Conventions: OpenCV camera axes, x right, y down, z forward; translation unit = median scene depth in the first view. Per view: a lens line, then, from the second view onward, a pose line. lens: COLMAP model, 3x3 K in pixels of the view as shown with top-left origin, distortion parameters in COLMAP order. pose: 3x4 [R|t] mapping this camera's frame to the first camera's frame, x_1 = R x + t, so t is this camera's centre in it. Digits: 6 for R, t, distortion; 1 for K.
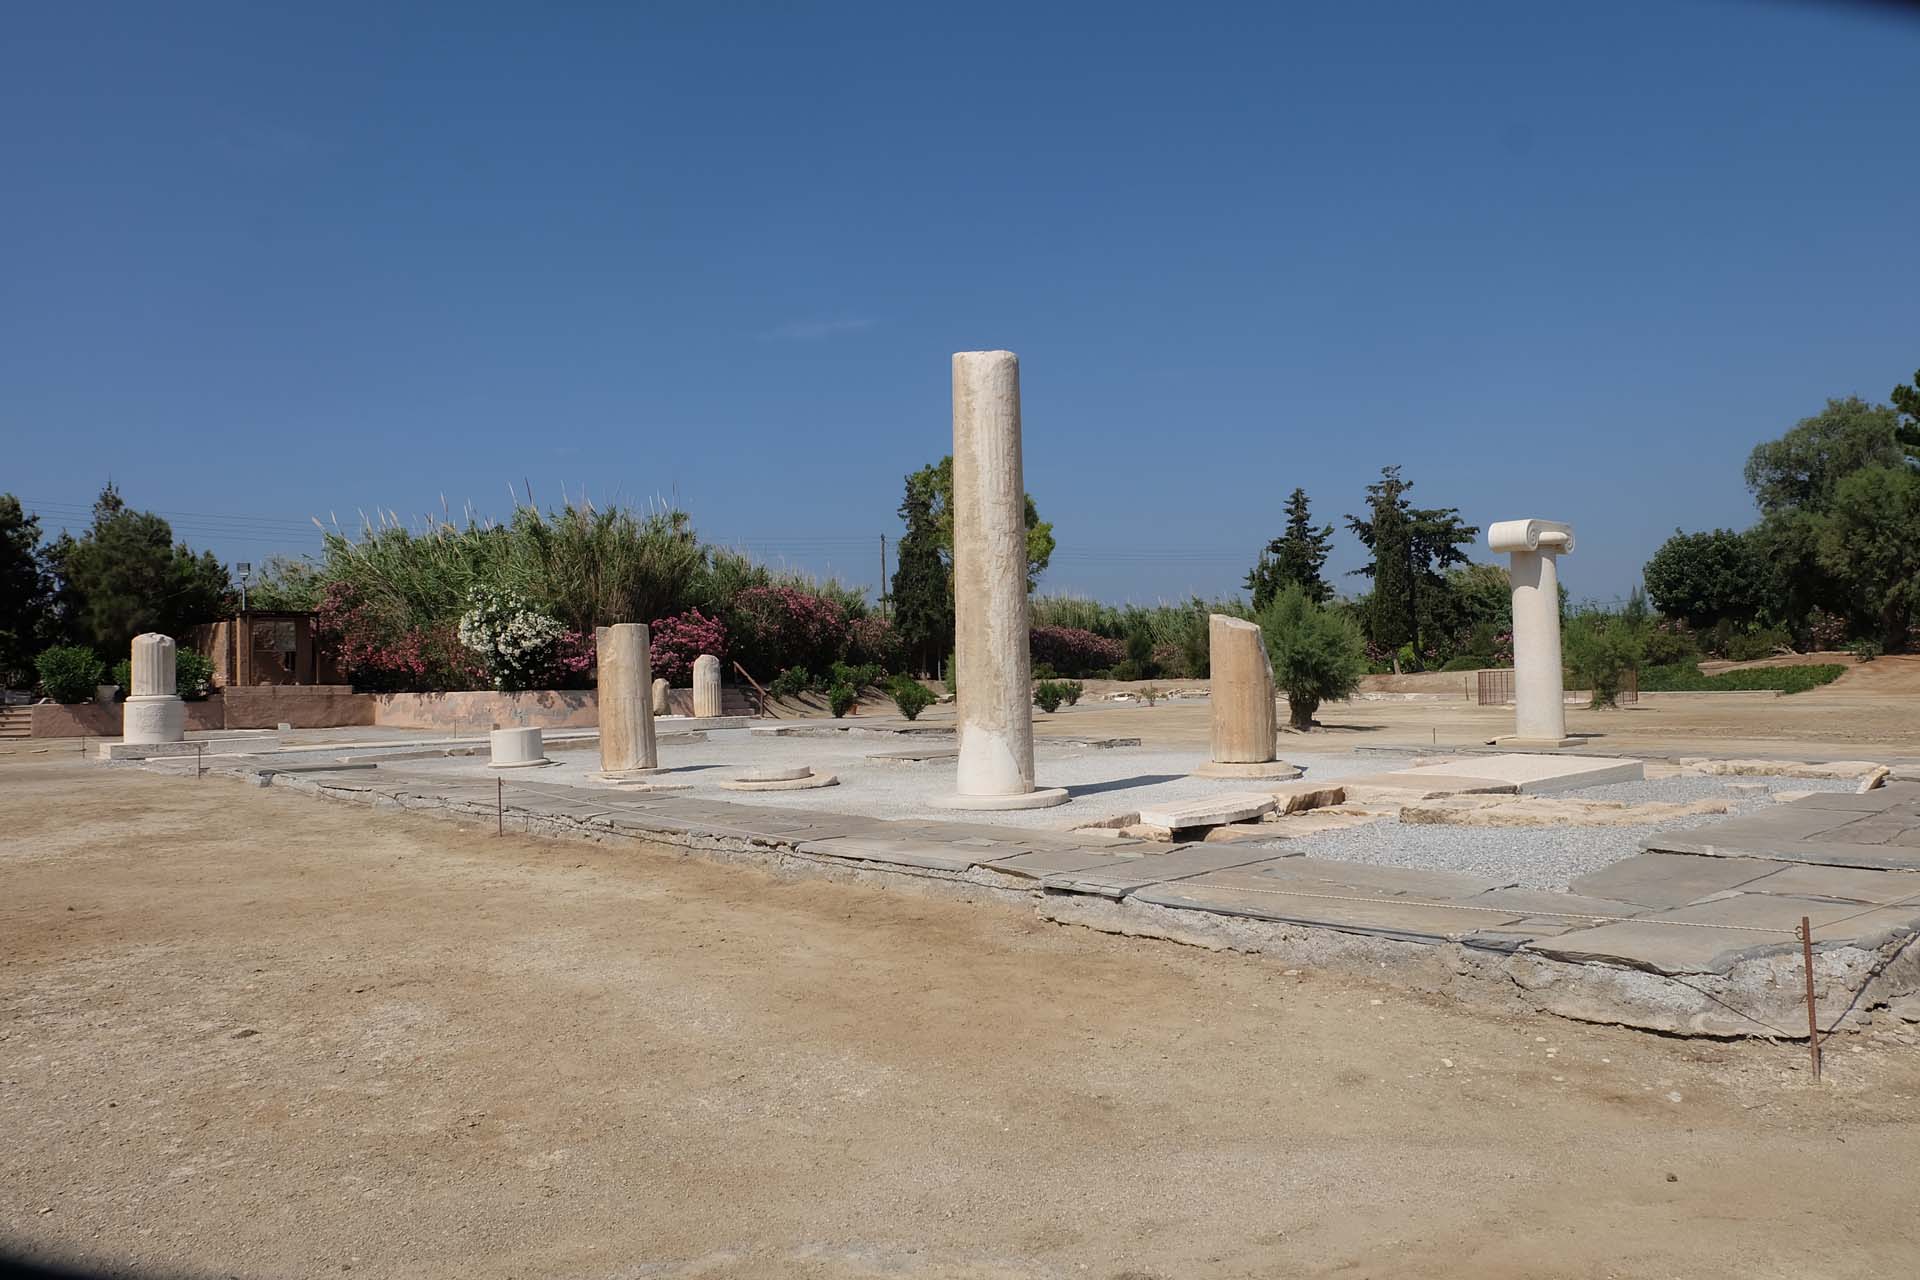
lens RADIAL K [[1329.3, 0, 959.0], [0, 1329.3, 648.8], [0, 0, 1]] dist [-0.011993, -0.000244]
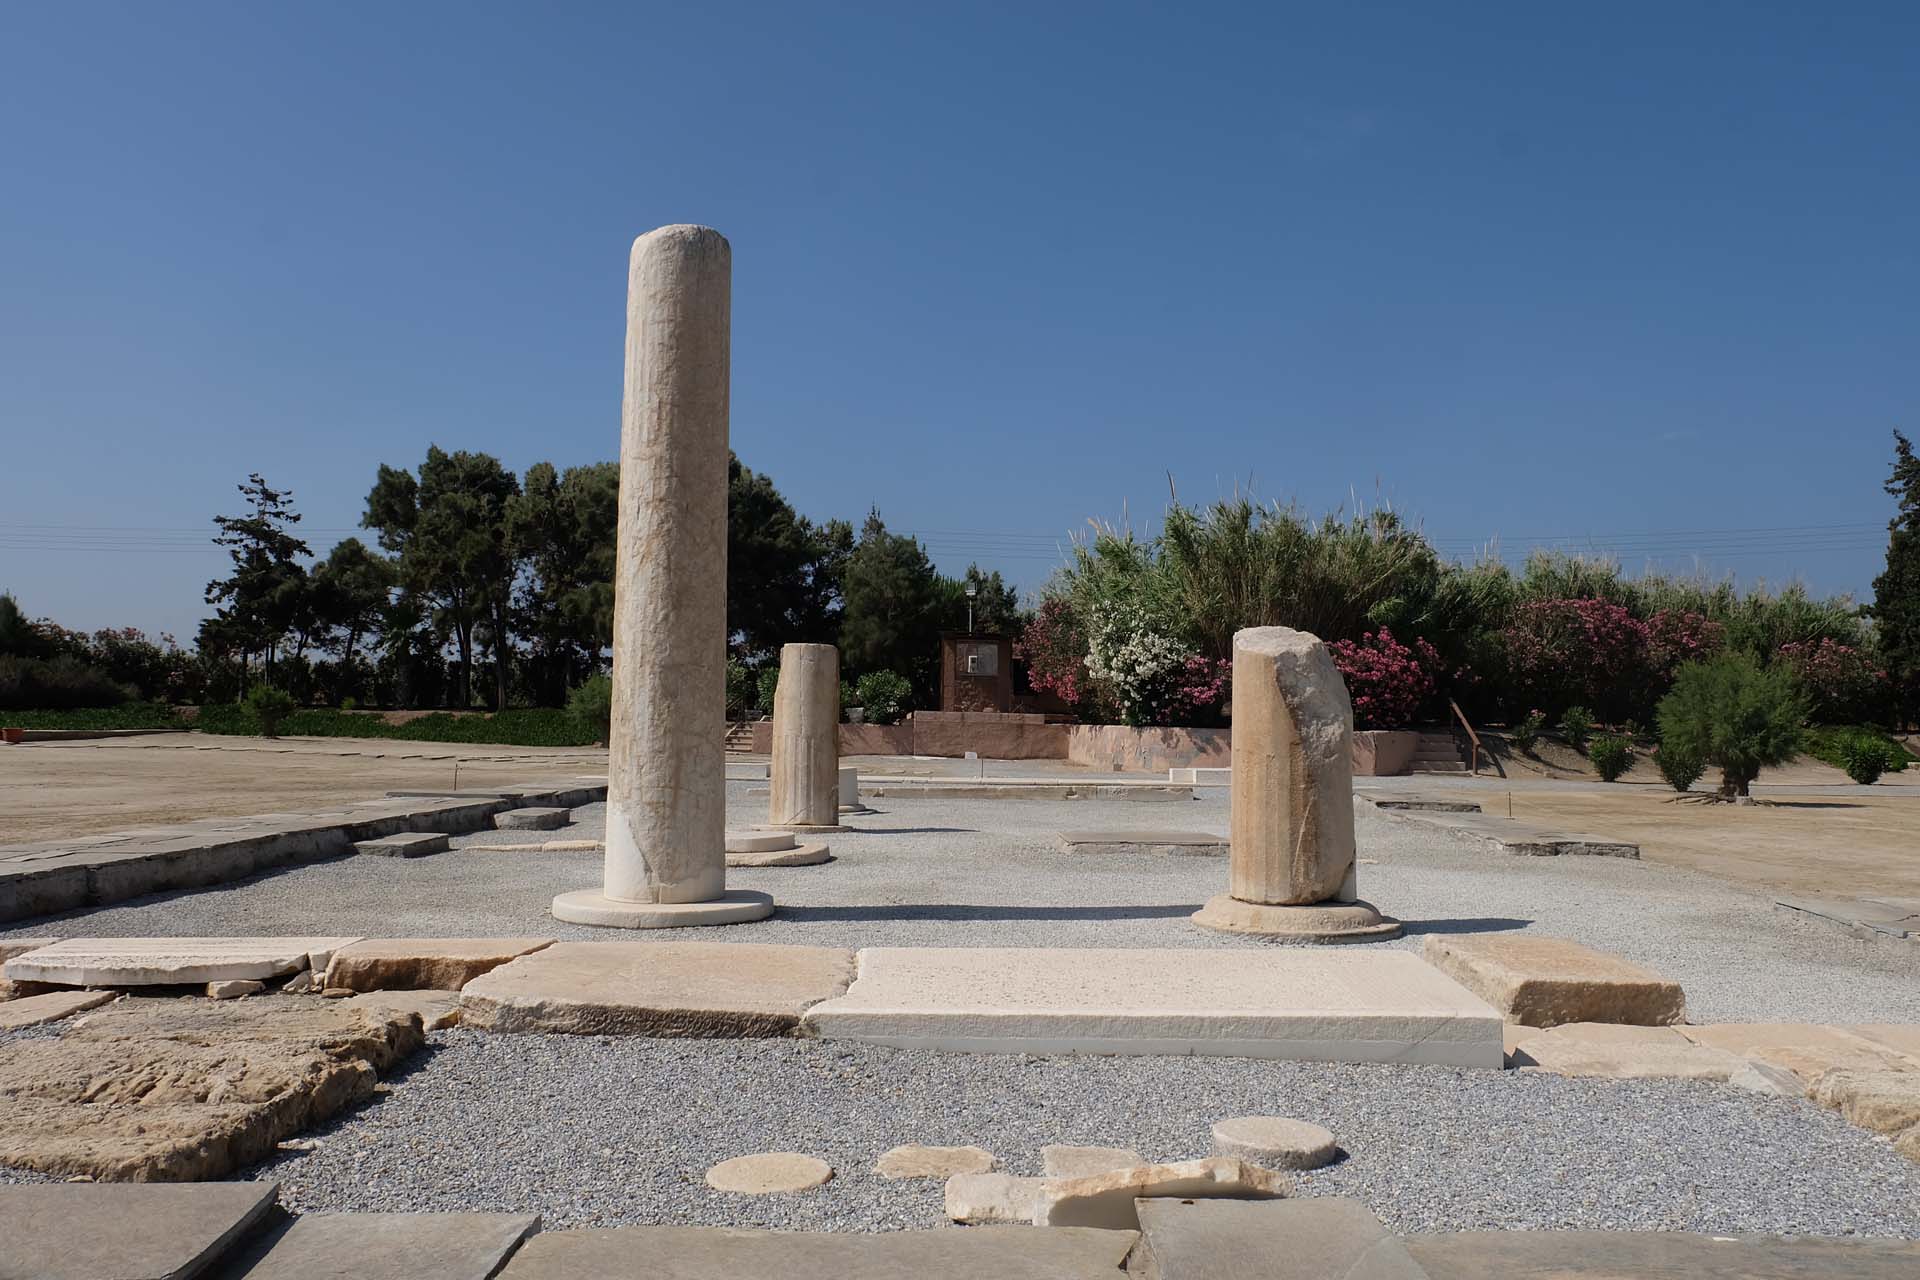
lens RADIAL K [[1544.6, 0, 960.0], [0, 1544.6, 633.8], [0, 0, 1]] dist [-0.012452, -0.002541]
pose [[0.746999, -0.003505, -0.664816, 0.230635], [-0.015738, 0.999613, -0.022954, -0.002535], [0.664639, 0.027610, 0.746655, 0.189827]]
